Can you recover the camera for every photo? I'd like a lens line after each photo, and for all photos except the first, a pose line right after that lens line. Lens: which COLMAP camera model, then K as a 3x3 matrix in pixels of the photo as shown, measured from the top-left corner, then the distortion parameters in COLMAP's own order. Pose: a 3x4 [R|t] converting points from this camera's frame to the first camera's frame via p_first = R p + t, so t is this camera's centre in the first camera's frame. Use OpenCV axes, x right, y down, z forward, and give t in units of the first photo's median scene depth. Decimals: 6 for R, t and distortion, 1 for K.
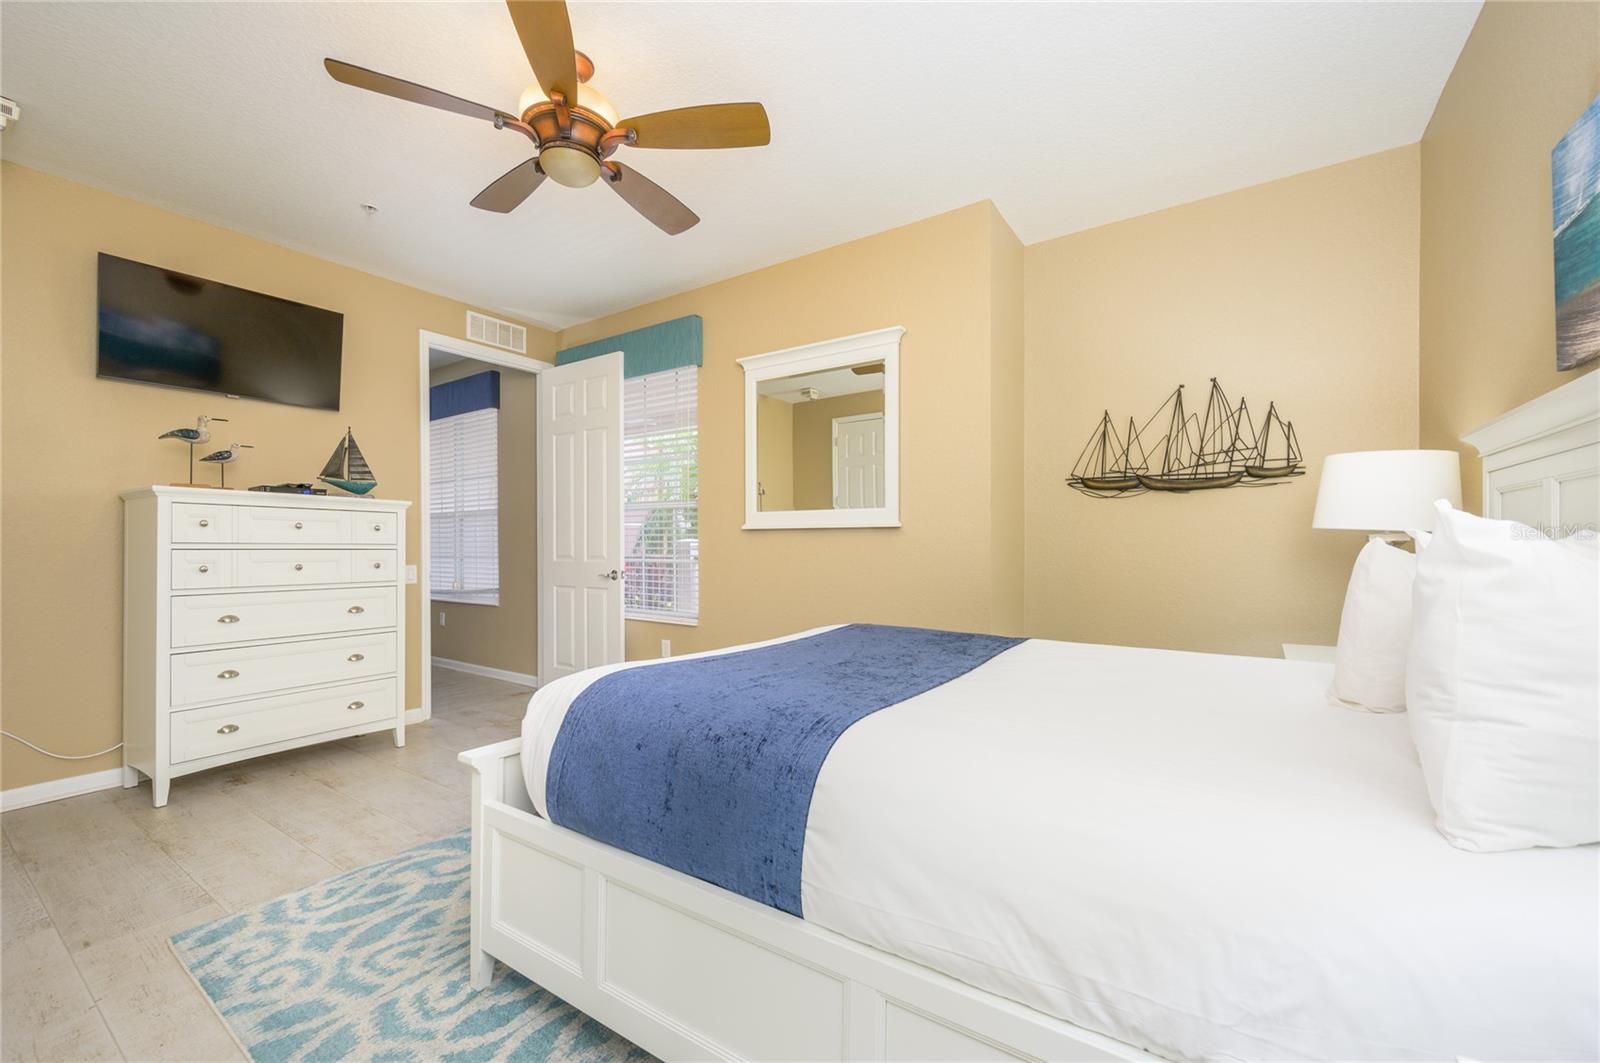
lens RADIAL K [[636.9, 0, 806.1], [0, 636.9, 545.1], [0, 0, 1]] dist [-0.003985, 0.000133]
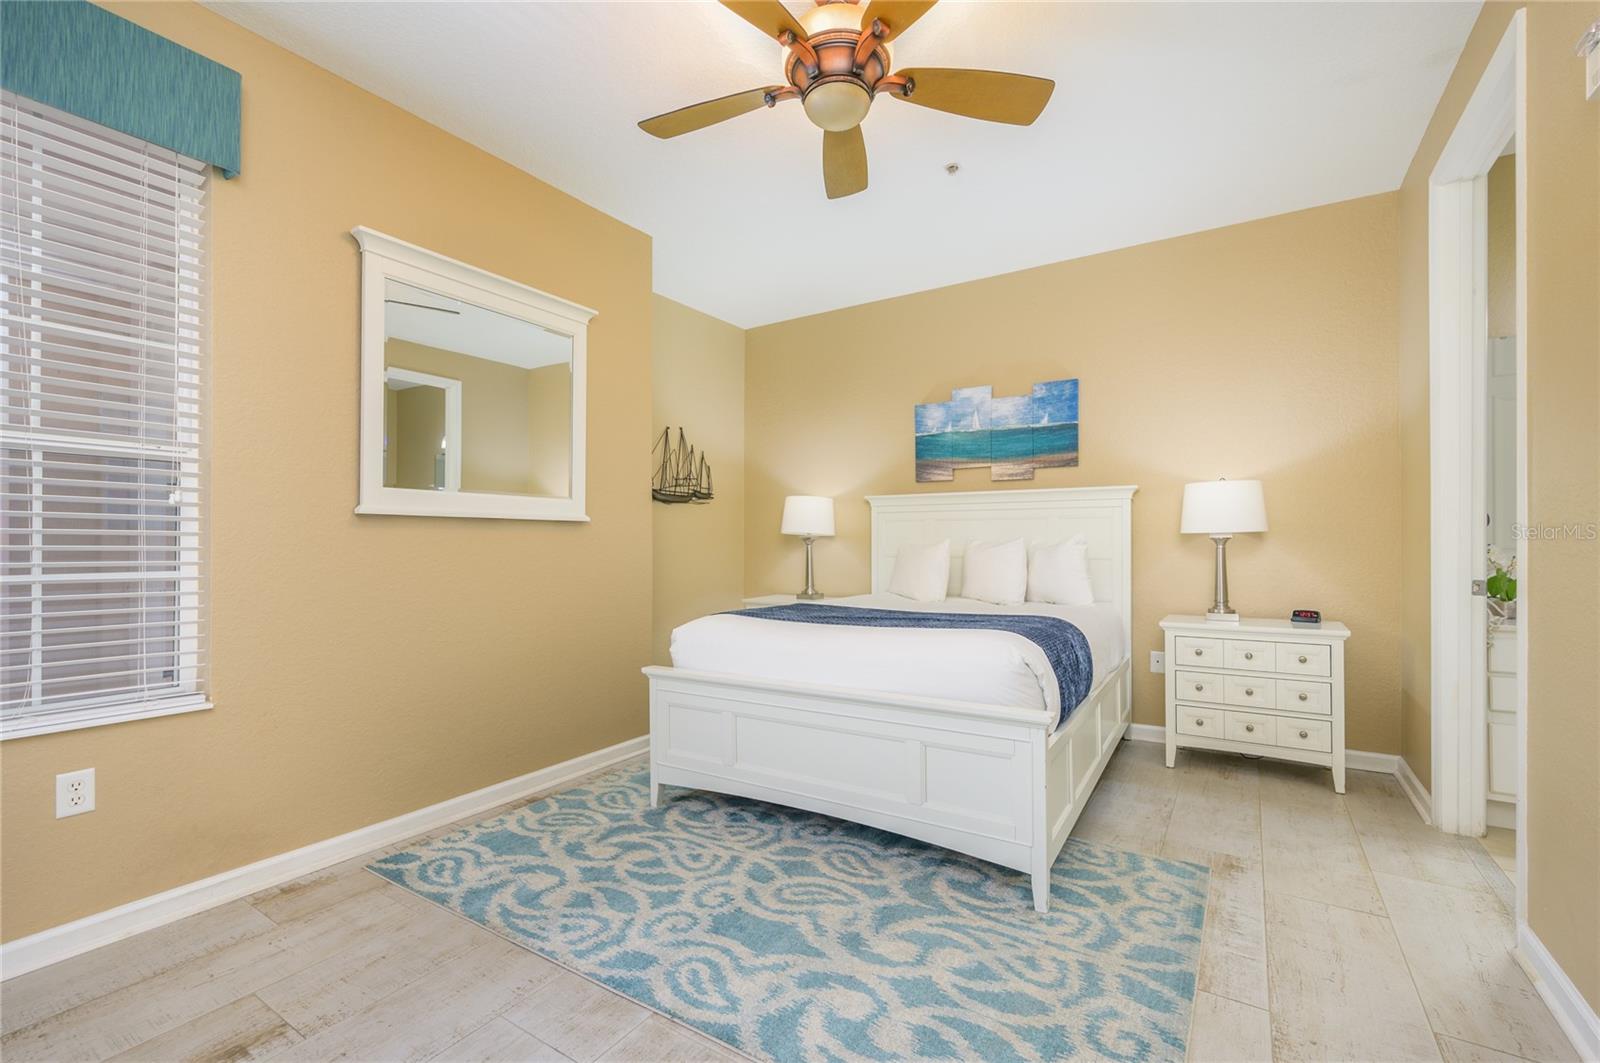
lens RADIAL K [[660.4, 0, 802.7], [0, 660.4, 534.3], [0, 0, 1]] dist [-0.002279, -0.000596]
pose [[0.001118, 0.013470, 0.999909, -1.415489], [0.000957, 0.999909, -0.013471, 0.005587], [-0.999999, 0.000972, 0.001105, 1.165542]]
